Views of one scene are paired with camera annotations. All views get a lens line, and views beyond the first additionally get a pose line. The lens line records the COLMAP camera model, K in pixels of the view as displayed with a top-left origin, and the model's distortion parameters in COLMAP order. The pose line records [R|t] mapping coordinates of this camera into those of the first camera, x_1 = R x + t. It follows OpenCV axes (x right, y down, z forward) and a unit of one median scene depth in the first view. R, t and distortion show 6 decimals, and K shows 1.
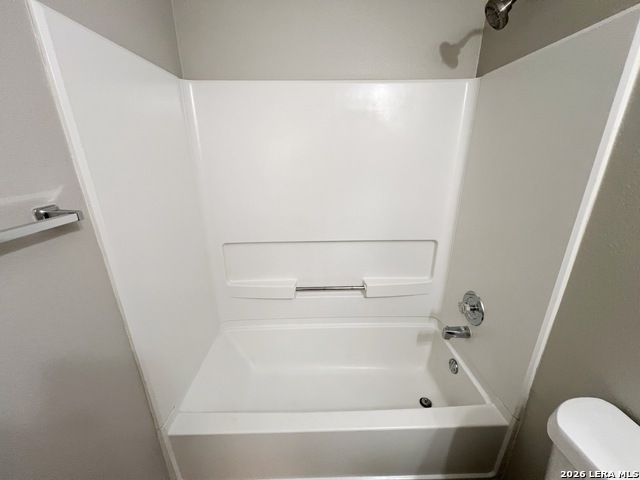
lens RADIAL K [[256.0, 0, 319.4], [0, 256.0, 239.8], [0, 0, 1]] dist [-0.001442, 0.000256]
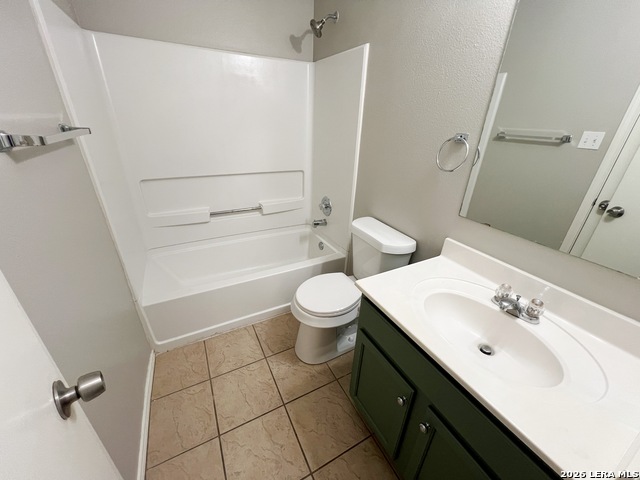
lens RADIAL K [[256.0, 0, 319.4], [0, 256.0, 239.8], [0, 0, 1]] dist [-0.001442, 0.000256]
pose [[0.889461, -0.158302, 0.428719, -0.189425], [0.107911, 0.984315, 0.139571, 0.215023], [-0.444088, -0.077879, 0.892592, -0.470906]]
